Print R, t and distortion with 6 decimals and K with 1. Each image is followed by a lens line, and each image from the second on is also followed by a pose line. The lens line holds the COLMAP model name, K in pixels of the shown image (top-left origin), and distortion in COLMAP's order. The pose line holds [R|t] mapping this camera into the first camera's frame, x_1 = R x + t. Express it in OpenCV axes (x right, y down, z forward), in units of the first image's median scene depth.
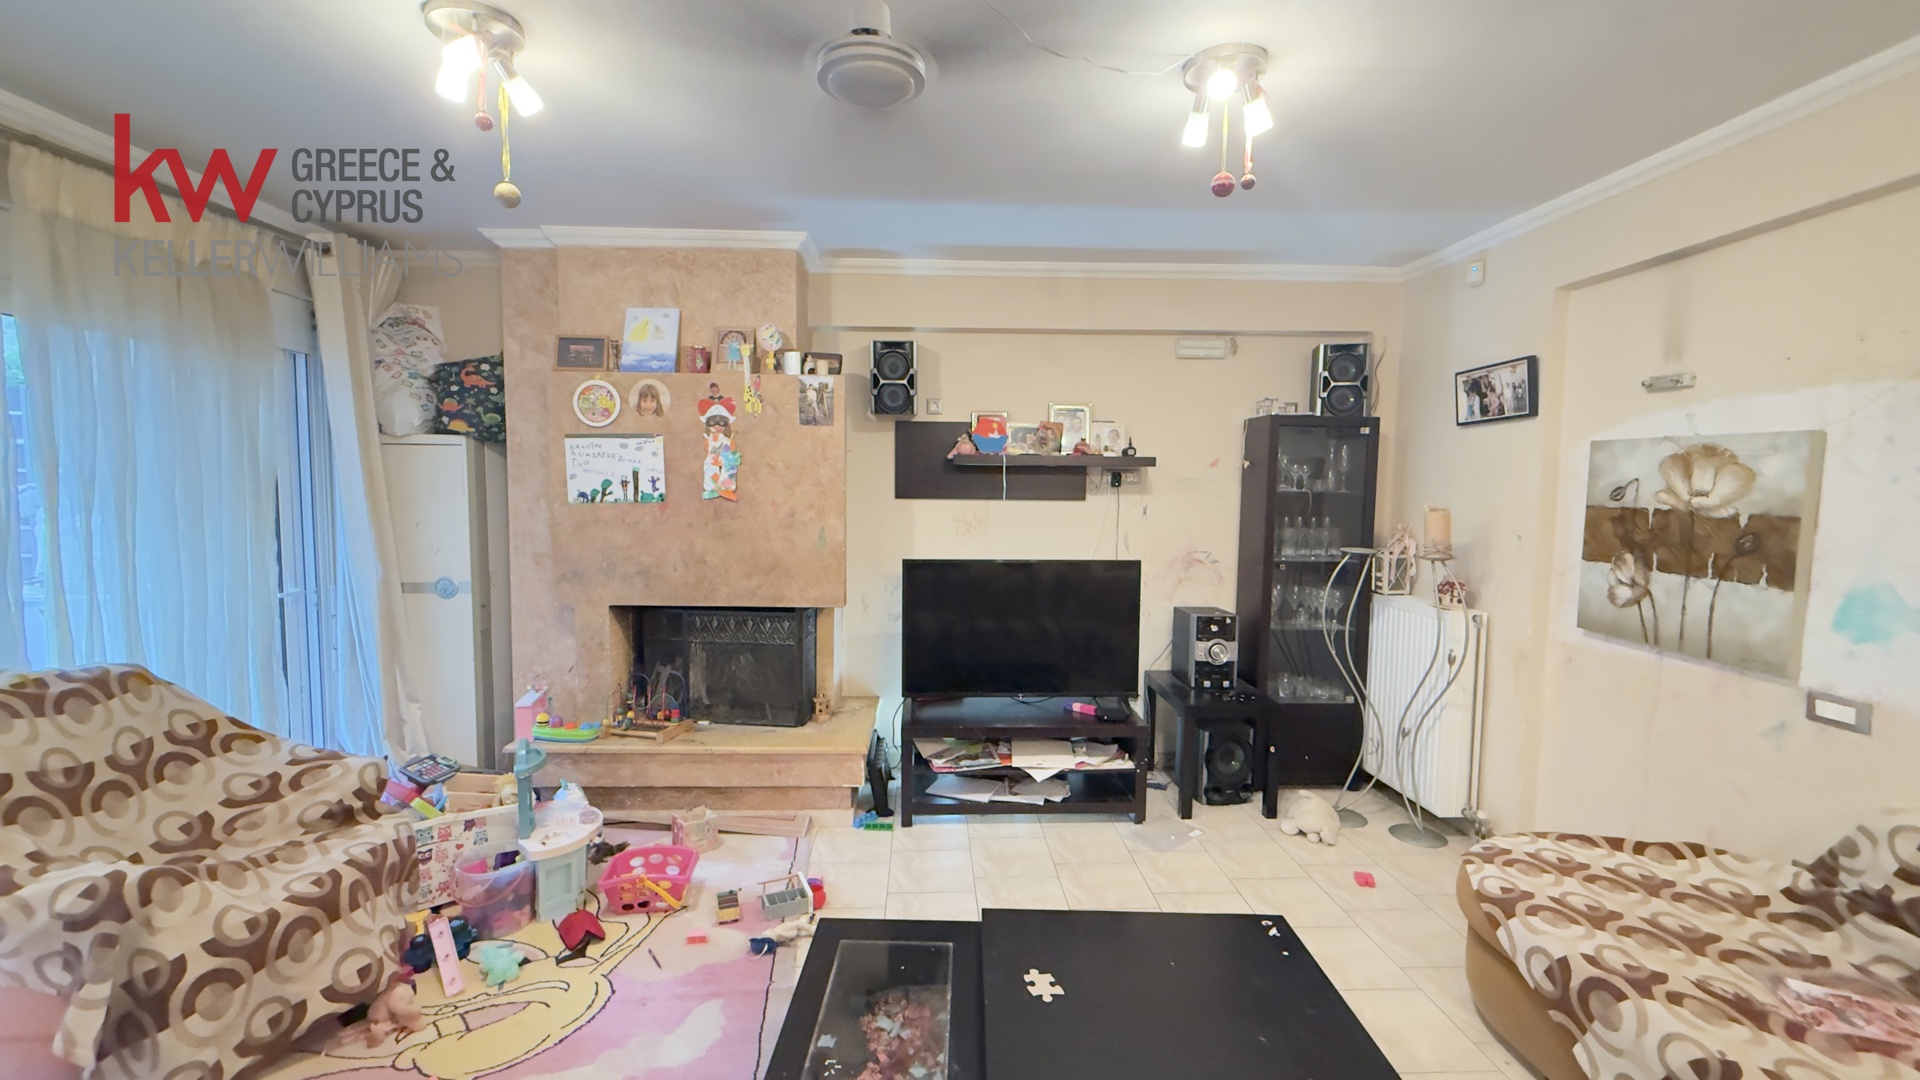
lens RADIAL K [[764.5, 0, 960.0], [0, 764.5, 540.0], [0, 0, 1]] dist [0.001040, 0.000054]
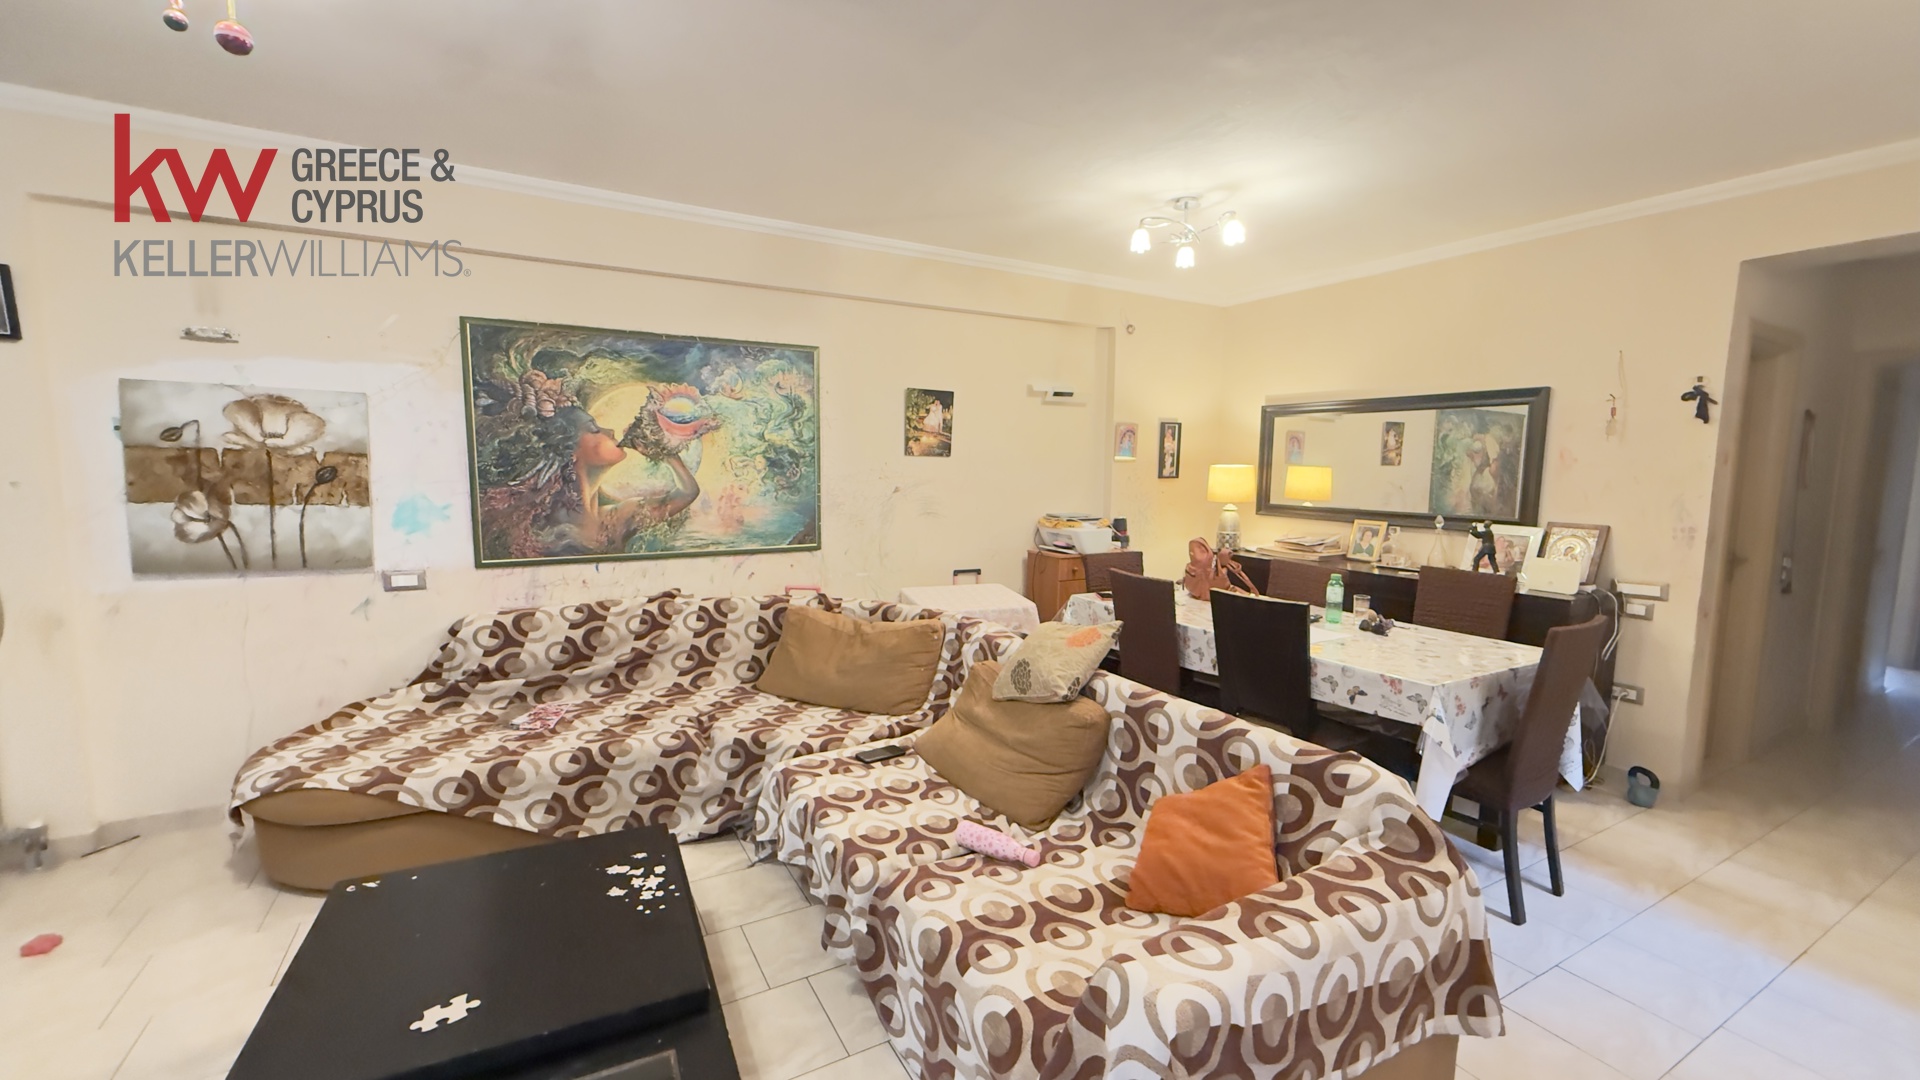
lens RADIAL K [[764.5, 0, 960.0], [0, 764.5, 540.0], [0, 0, 1]] dist [0.001040, 0.000054]
pose [[-0.461070, -0.104897, 0.881142, -0.637748], [0.042919, 0.989190, 0.140217, -0.021216], [-0.886325, 0.102468, -0.451583, 0.625191]]
